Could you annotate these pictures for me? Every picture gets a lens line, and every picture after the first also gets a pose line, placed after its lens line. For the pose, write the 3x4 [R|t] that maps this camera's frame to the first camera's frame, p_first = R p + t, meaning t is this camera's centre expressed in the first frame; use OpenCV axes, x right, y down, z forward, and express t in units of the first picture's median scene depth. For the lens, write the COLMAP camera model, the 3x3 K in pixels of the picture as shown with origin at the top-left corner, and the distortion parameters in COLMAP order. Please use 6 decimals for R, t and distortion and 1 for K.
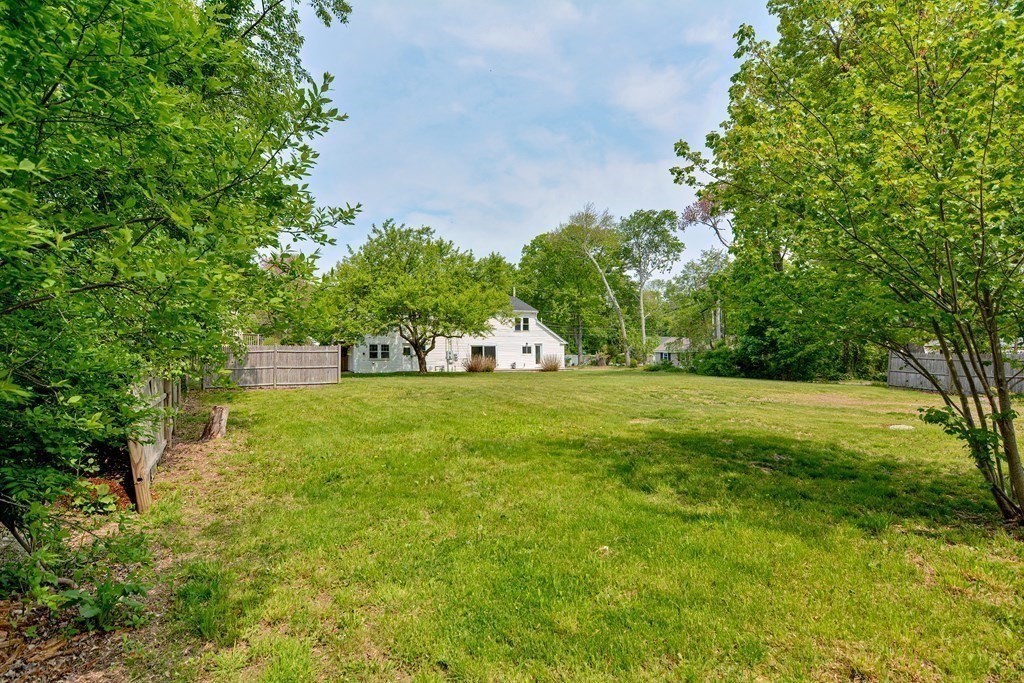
lens RADIAL K [[497.6, 0, 516.3], [0, 497.6, 344.9], [0, 0, 1]] dist [-0.000593, -0.011403]
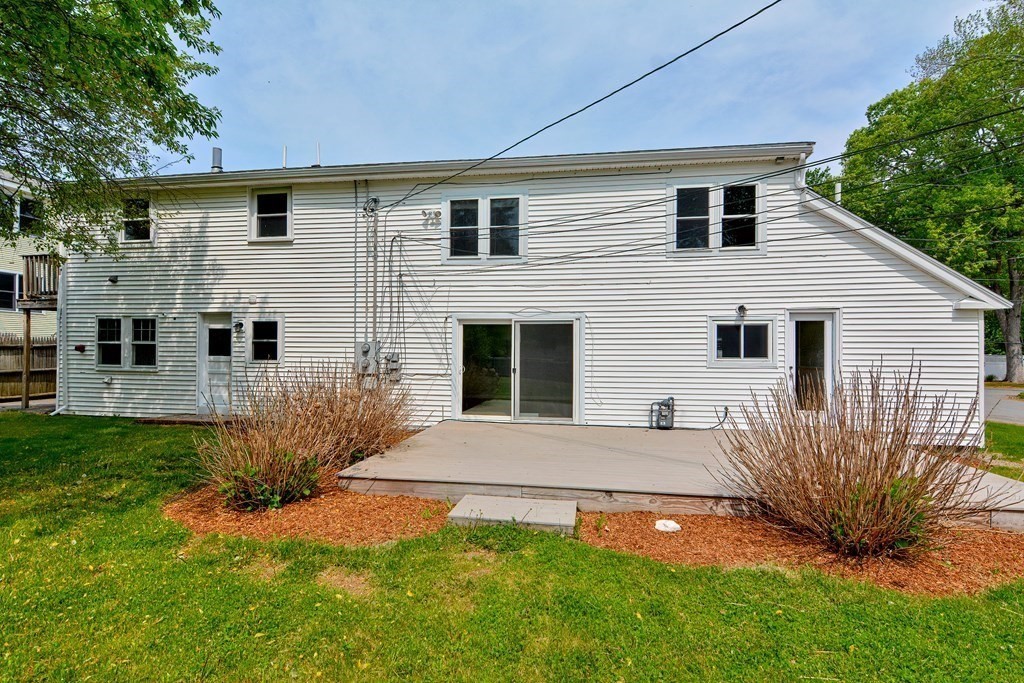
lens RADIAL K [[497.6, 0, 516.3], [0, 497.6, 344.9], [0, 0, 1]] dist [-0.000593, -0.011403]
pose [[0.806345, 0.006140, -0.591414, 0.067308], [-0.002464, 0.999972, 0.007022, 0.010539], [0.591441, -0.004205, 0.806338, 0.779811]]
